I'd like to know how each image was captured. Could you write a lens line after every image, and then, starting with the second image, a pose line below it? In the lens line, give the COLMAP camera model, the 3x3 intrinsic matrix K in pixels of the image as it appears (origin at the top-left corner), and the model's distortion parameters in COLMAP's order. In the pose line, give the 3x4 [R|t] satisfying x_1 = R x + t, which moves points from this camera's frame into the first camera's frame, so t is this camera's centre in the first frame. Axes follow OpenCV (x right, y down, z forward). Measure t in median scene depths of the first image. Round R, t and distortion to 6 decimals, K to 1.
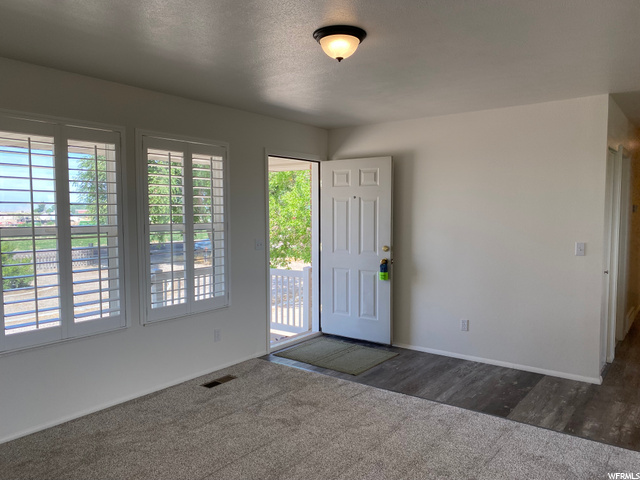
lens RADIAL K [[486.2, 0, 318.8], [0, 486.2, 239.6], [0, 0, 1]] dist [0.049985, -0.050678]
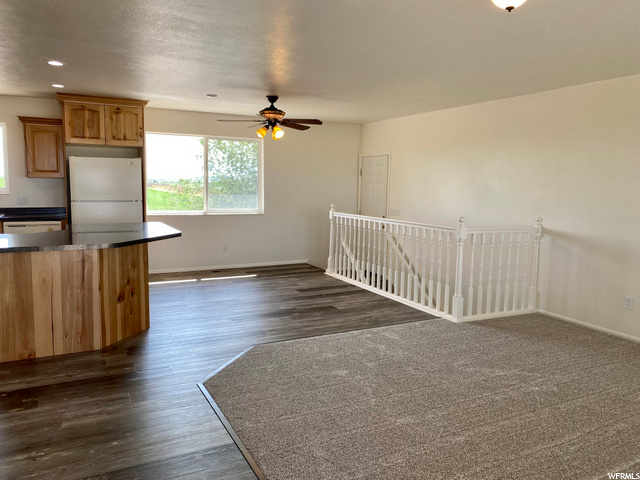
lens RADIAL K [[486.2, 0, 322.3], [0, 486.2, 235.1], [0, 0, 1]] dist [0.049985, -0.050678]
pose [[-0.903493, -0.058515, 0.424589, -0.044839], [0.010502, 0.987317, 0.158414, -0.068752], [-0.428474, 0.147585, -0.891420, 1.508471]]
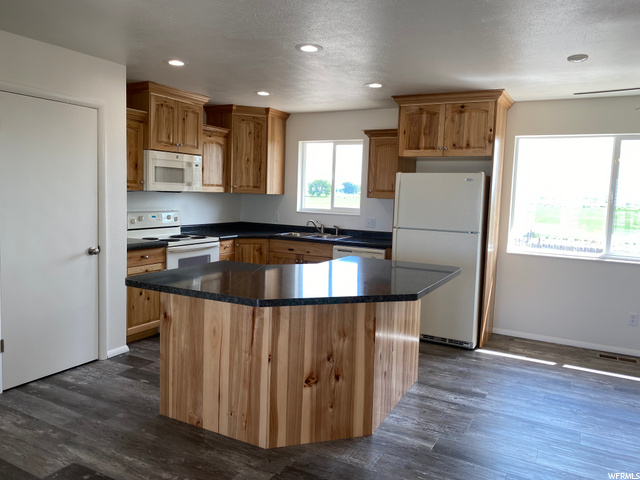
lens RADIAL K [[486.2, 0, 320.3], [0, 486.2, 233.6], [0, 0, 1]] dist [0.049985, -0.050678]
pose [[-0.160333, -0.086177, 0.983294, 0.143788], [0.023643, 0.995560, 0.091107, -0.037477], [-0.986780, 0.037856, -0.157583, 0.790380]]
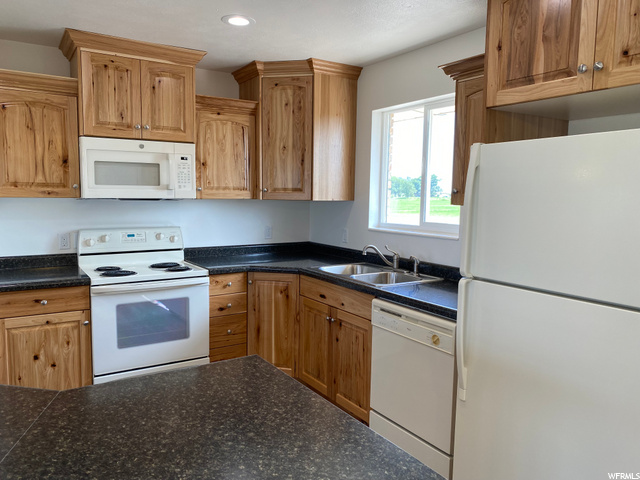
lens RADIAL K [[486.2, 0, 316.0], [0, 486.2, 243.2], [0, 0, 1]] dist [0.049985, -0.050678]
pose [[0.345727, -0.088674, 0.934136, 0.840357], [0.038735, 0.996025, 0.080212, -0.017479], [-0.937535, 0.008452, 0.347788, 0.340897]]
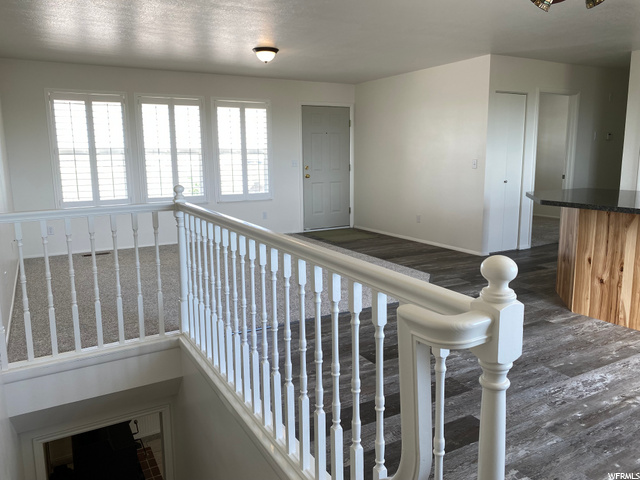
lens RADIAL K [[486.2, 0, 322.0], [0, 486.2, 236.6], [0, 0, 1]] dist [0.049985, -0.050678]
pose [[0.919216, 0.061486, -0.388924, 0.799511], [-0.016229, 0.992810, 0.118599, 0.079658], [0.393420, -0.102706, 0.913604, -0.620969]]
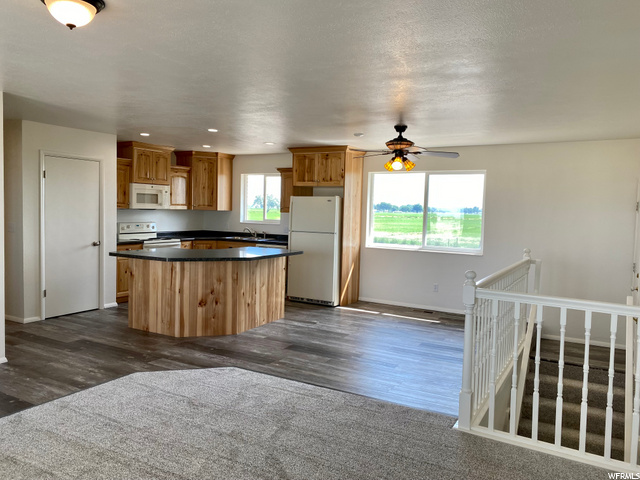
lens RADIAL K [[486.2, 0, 324.8], [0, 486.2, 236.9], [0, 0, 1]] dist [0.049985, -0.050678]
pose [[-0.139925, -0.056262, 0.988562, -0.660637], [0.030690, 0.997658, 0.061124, -0.026010], [-0.989686, 0.038891, -0.137871, 0.515993]]
